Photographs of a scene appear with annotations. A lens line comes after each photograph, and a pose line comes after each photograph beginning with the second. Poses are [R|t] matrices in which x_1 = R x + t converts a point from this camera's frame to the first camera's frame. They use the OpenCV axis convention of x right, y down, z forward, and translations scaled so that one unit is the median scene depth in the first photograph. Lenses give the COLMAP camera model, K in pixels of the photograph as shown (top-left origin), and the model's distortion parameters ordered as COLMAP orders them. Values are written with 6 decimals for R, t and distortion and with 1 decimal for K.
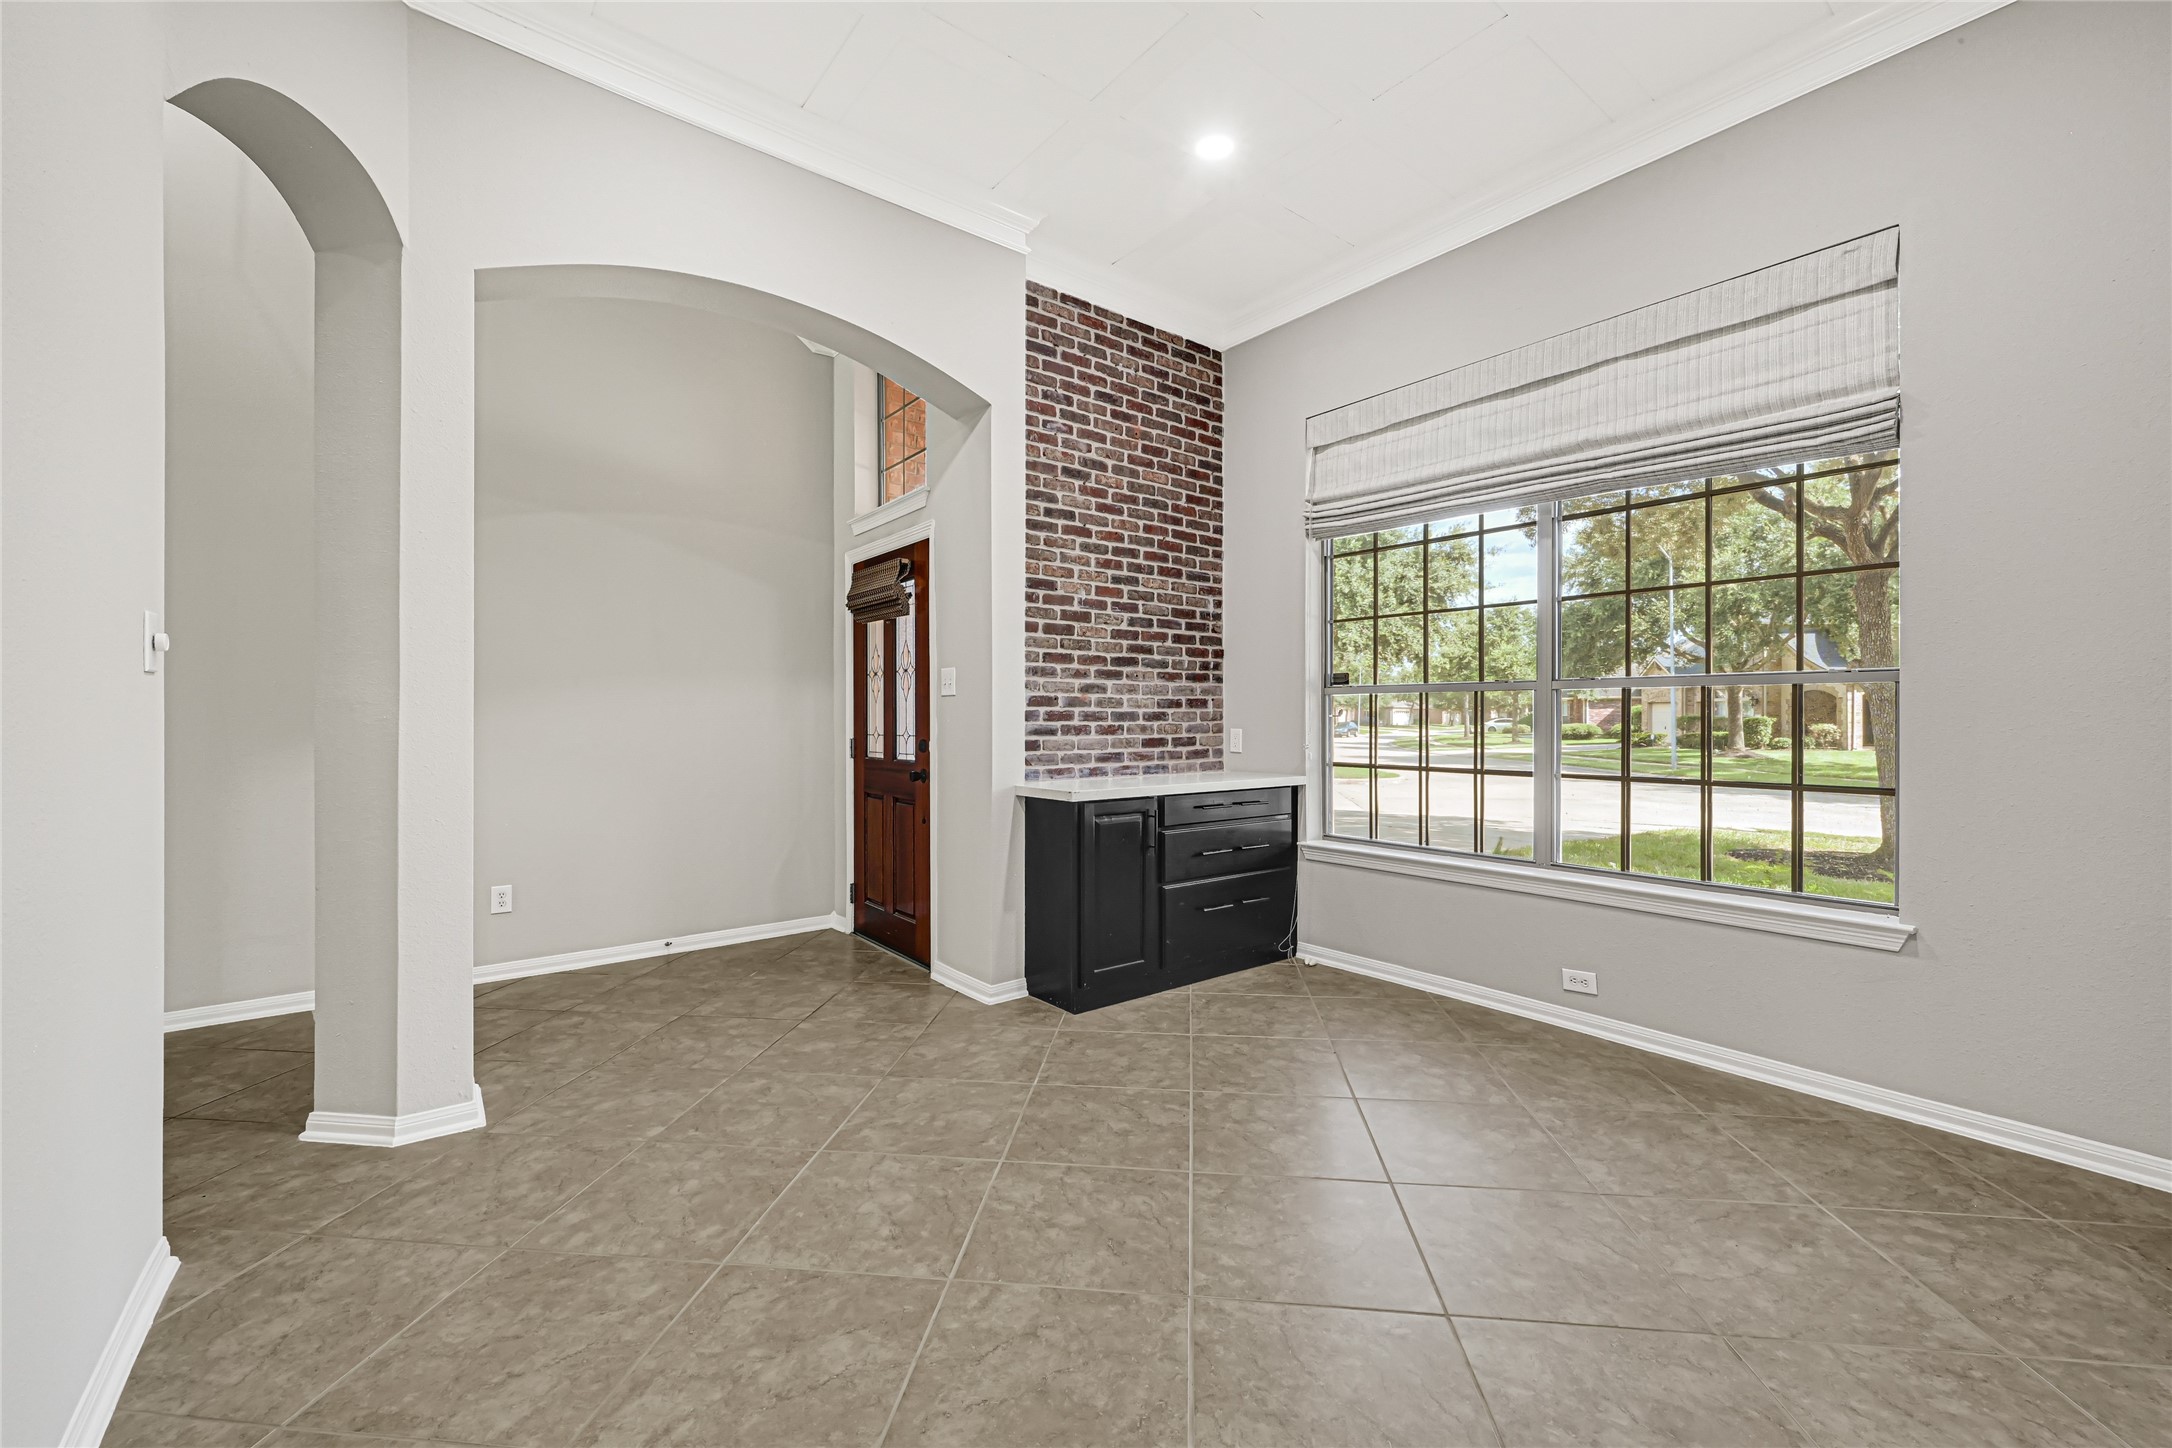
lens RADIAL K [[880.2, 0, 1041.4], [0, 880.2, 712.6], [0, 0, 1]] dist [-0.001395, 0.000416]
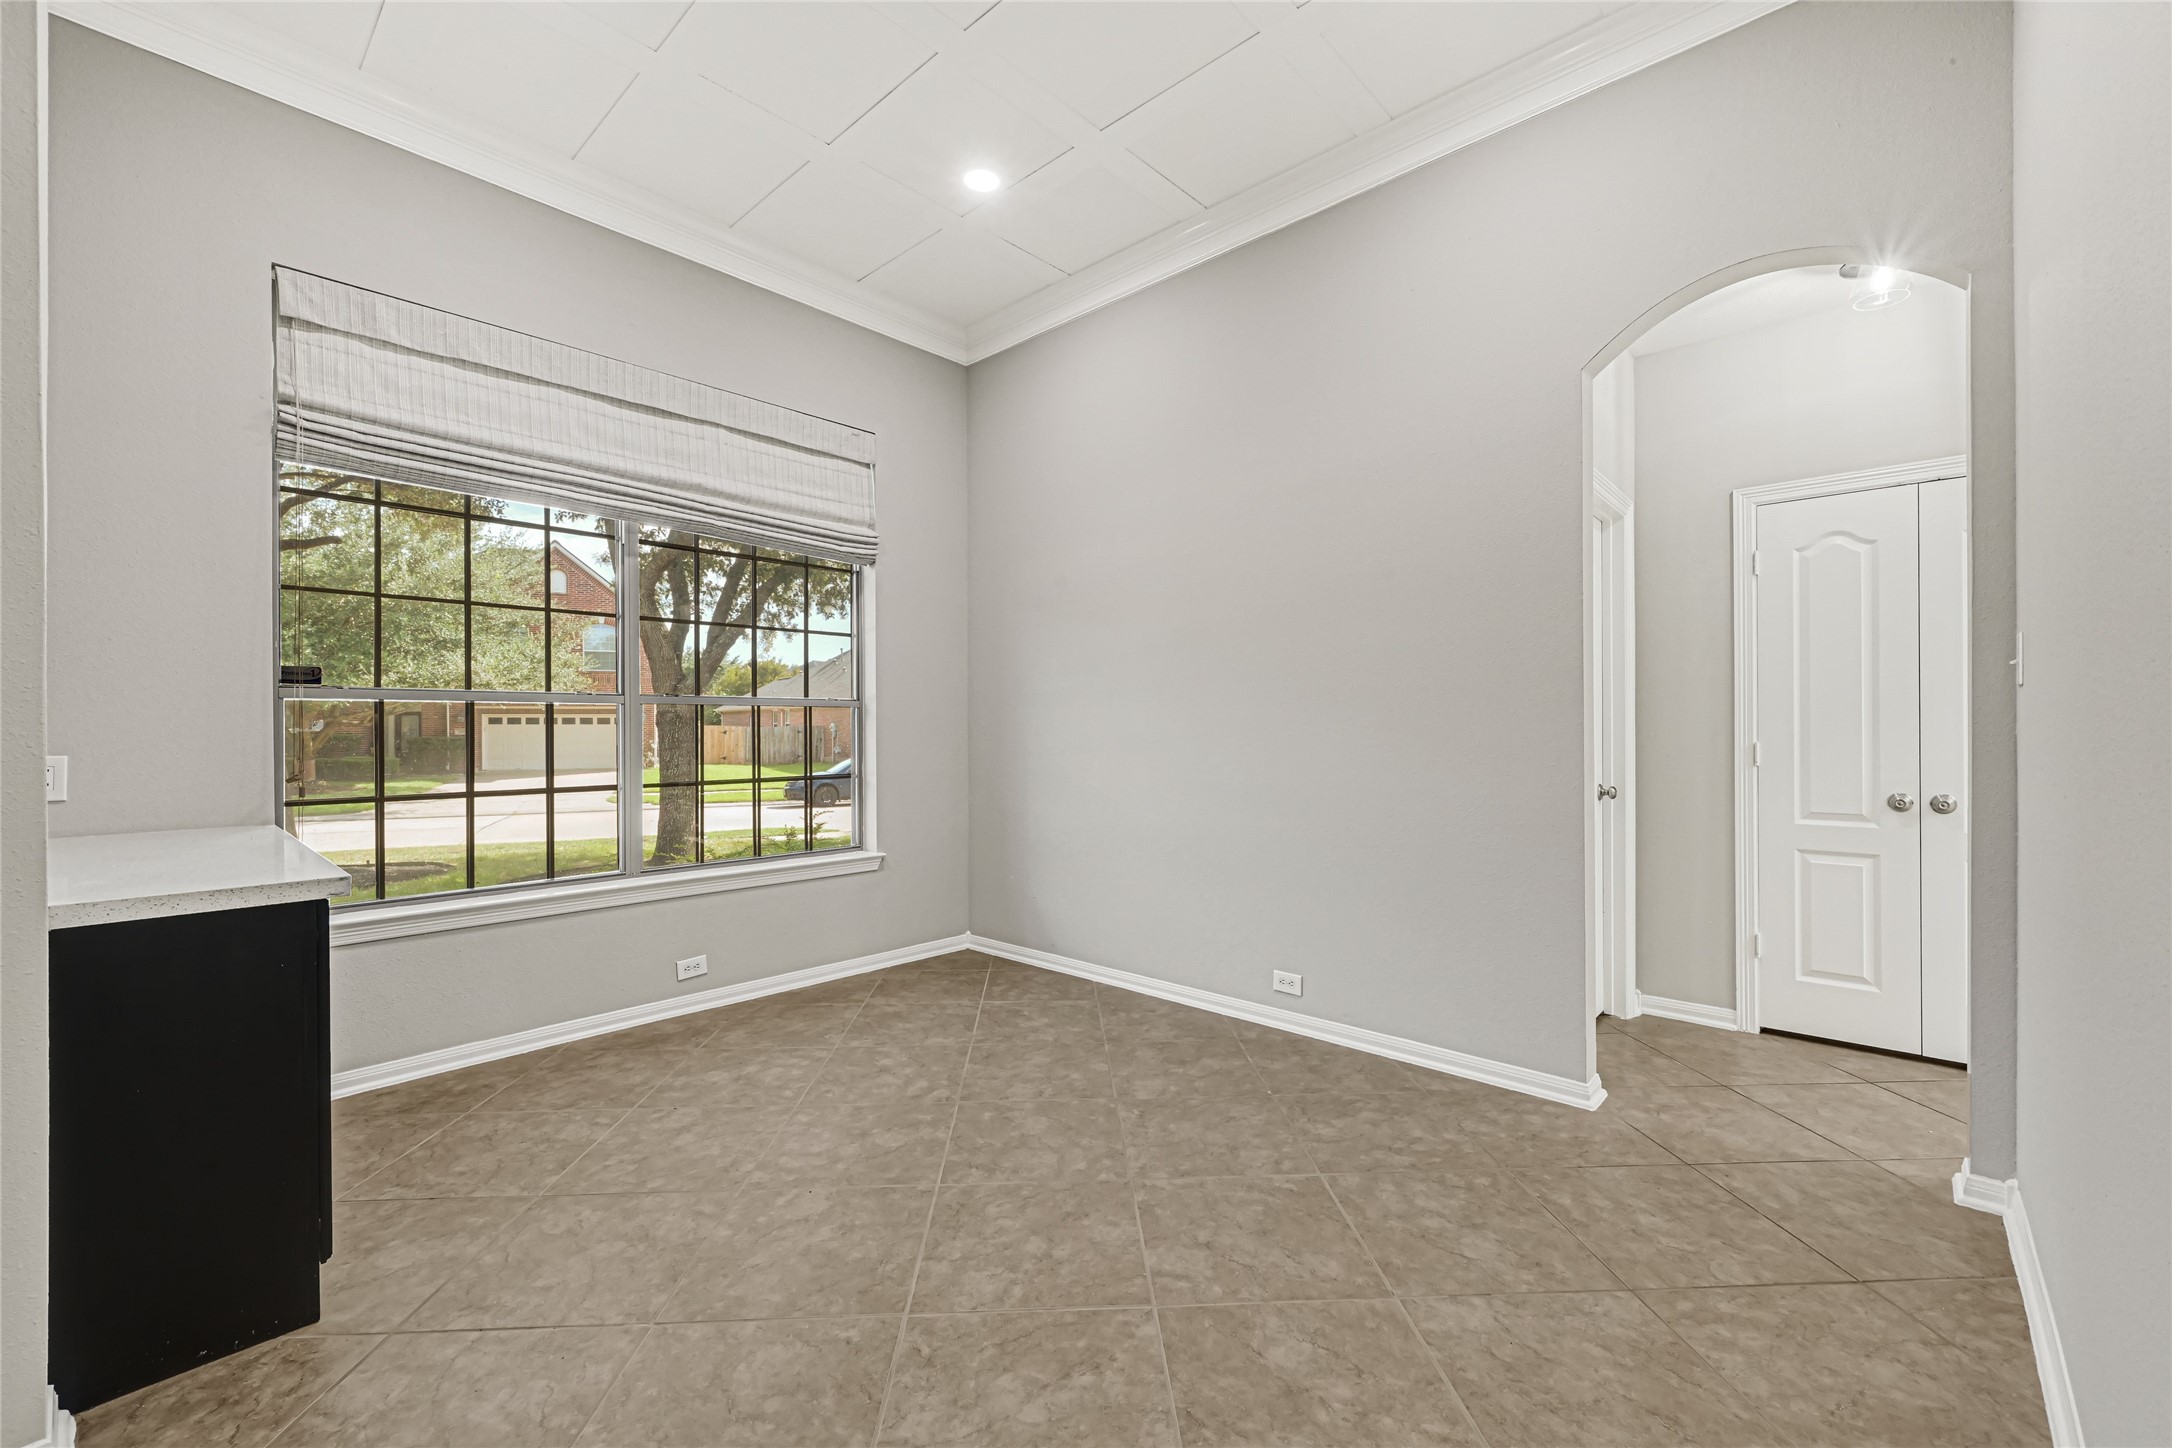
lens RADIAL K [[880.2, 0, 1127.0], [0, 880.2, 723.5], [0, 0, 1]] dist [-0.001395, 0.000416]
pose [[-0.216866, 0.006881, 0.976177, -0.692083], [-0.000635, 0.999974, -0.007189, 0.005242], [-0.976201, -0.002179, -0.216856, 0.818690]]
